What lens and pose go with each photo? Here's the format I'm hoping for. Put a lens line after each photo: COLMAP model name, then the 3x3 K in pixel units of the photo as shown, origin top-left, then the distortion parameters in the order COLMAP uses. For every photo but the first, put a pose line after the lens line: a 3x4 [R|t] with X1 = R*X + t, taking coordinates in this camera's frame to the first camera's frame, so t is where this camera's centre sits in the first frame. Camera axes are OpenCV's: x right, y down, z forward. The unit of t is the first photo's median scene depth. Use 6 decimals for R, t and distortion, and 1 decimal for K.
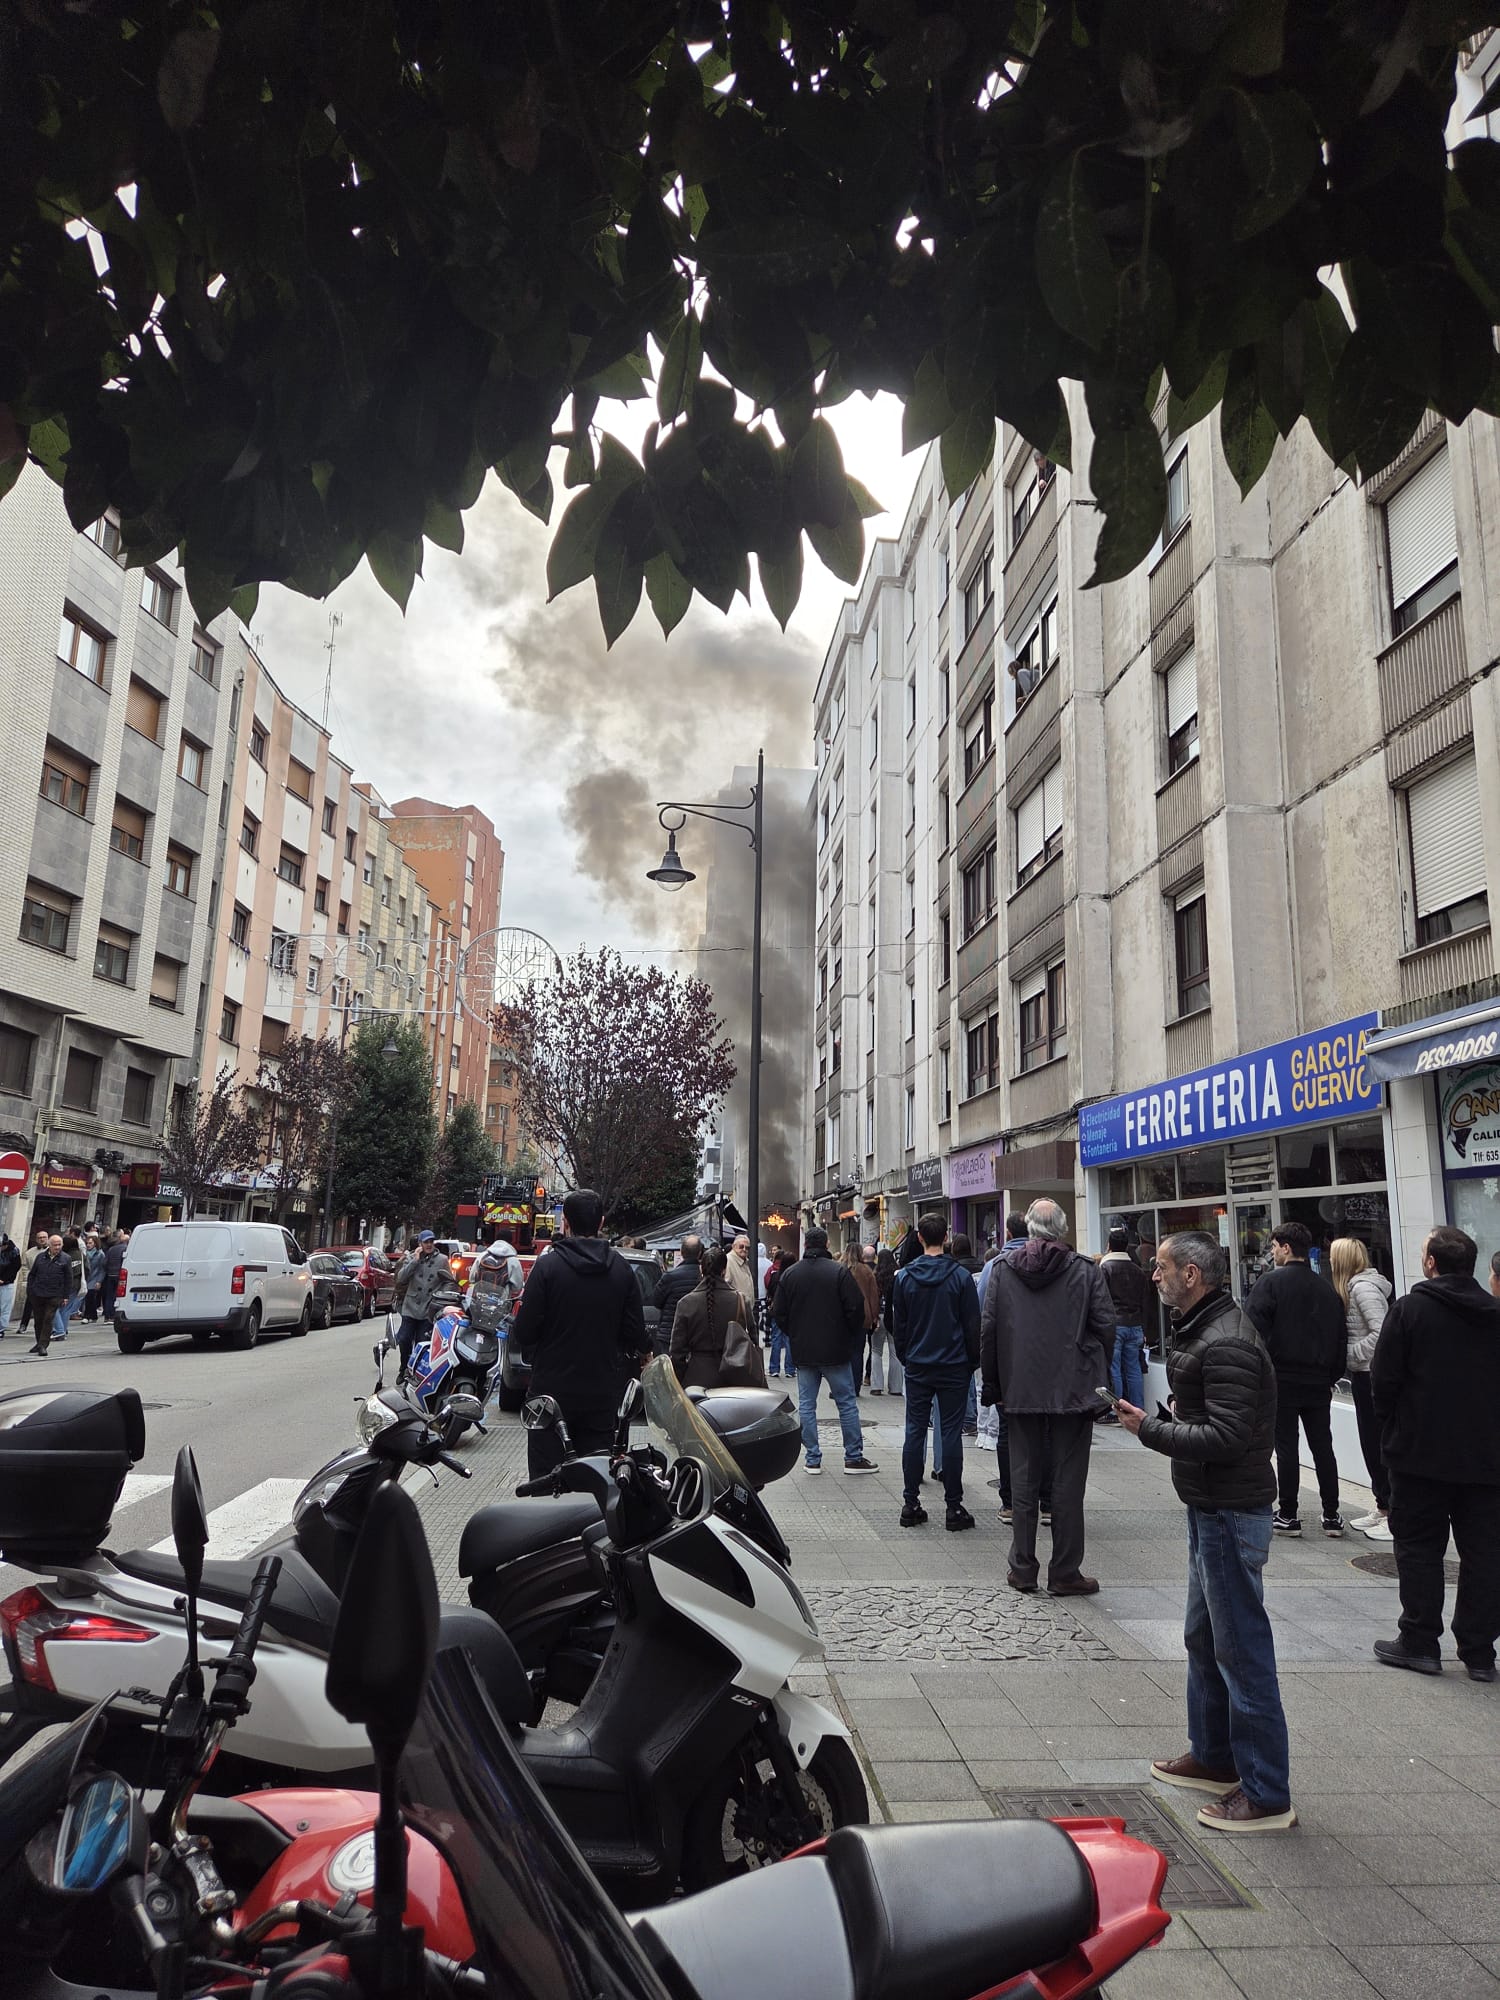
lens RADIAL K [[1351.8, 0, 772.7], [0, 1351.8, 964.9], [0, 0, 1]] dist [0.091561, -0.000396]
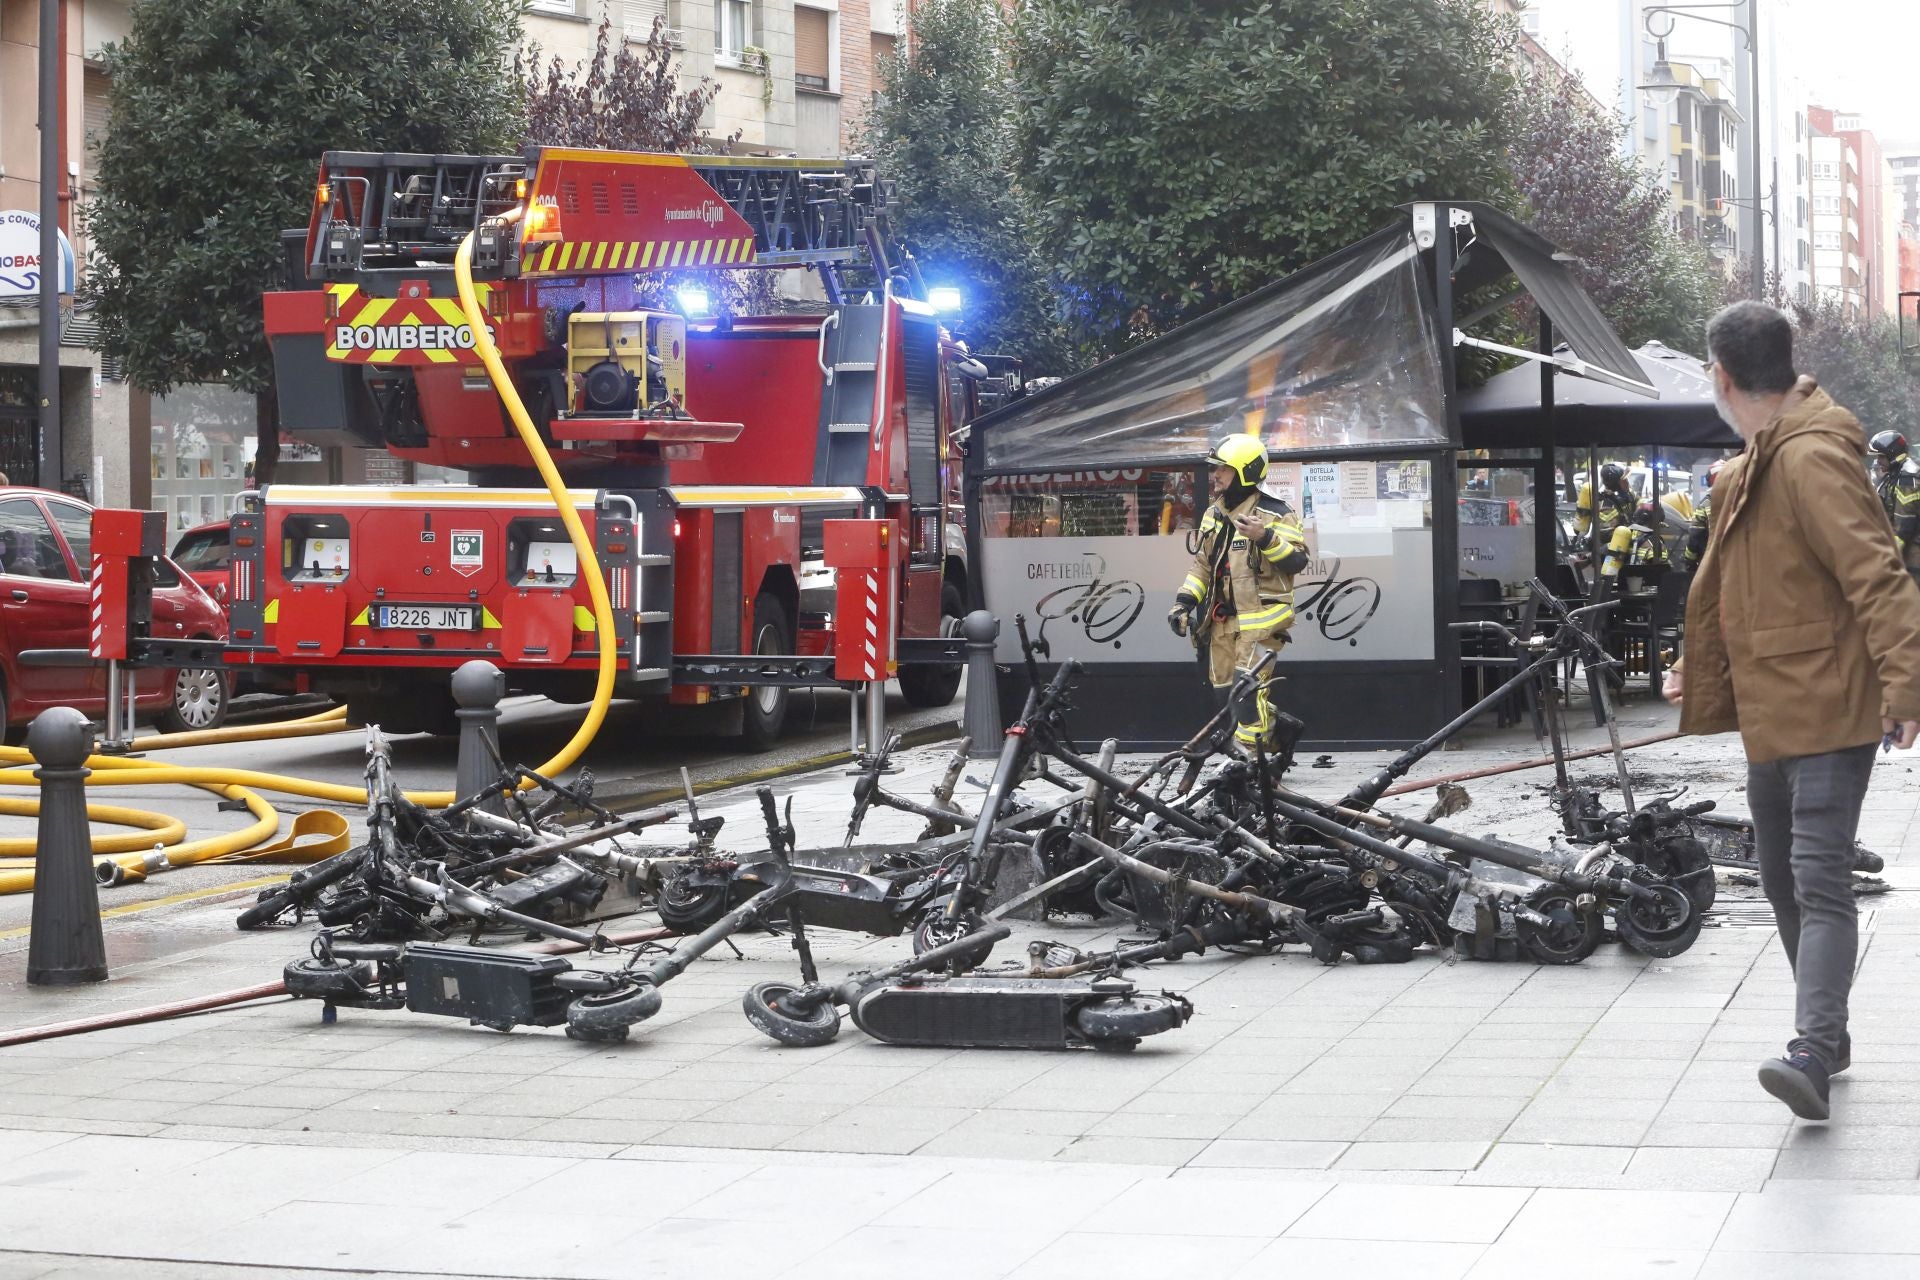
lens RADIAL K [[3976.7, 0, 954.9], [0, 3976.7, 728.0], [0, 0, 1]] dist [-0.352232, 0.504398]
pose [[0.936002, -0.011674, -0.351800, 0.224859], [0.103970, 0.964025, 0.244633, 0.176202], [0.336288, -0.265554, 0.903544, 0.763462]]
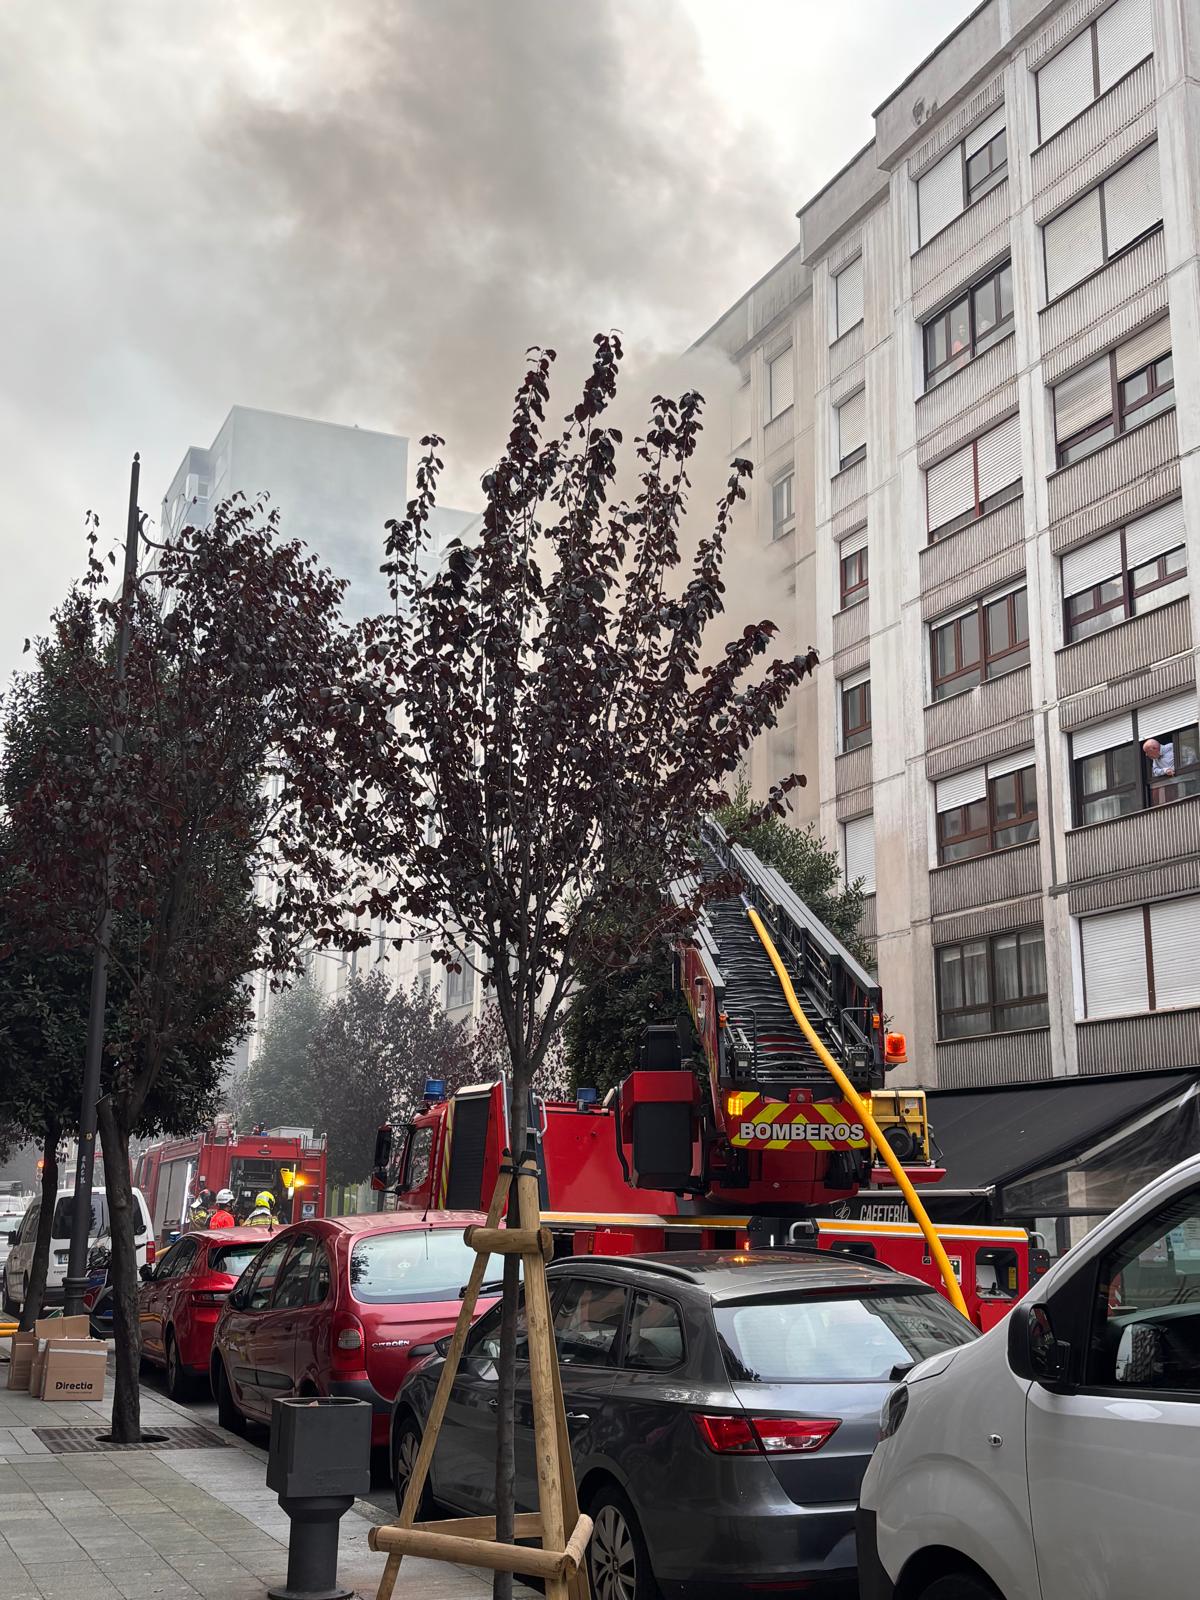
lens RADIAL K [[1782.6, 0, 627.0], [0, 1782.6, 769.9], [0, 0, 1]] dist [0.099960, -0.200760]
pose [[0.942657, 0.067178, 0.326934, -0.751165], [-0.059399, 0.997664, -0.033731, 0.227143], [-0.328436, 0.012377, 0.944445, 1.145141]]
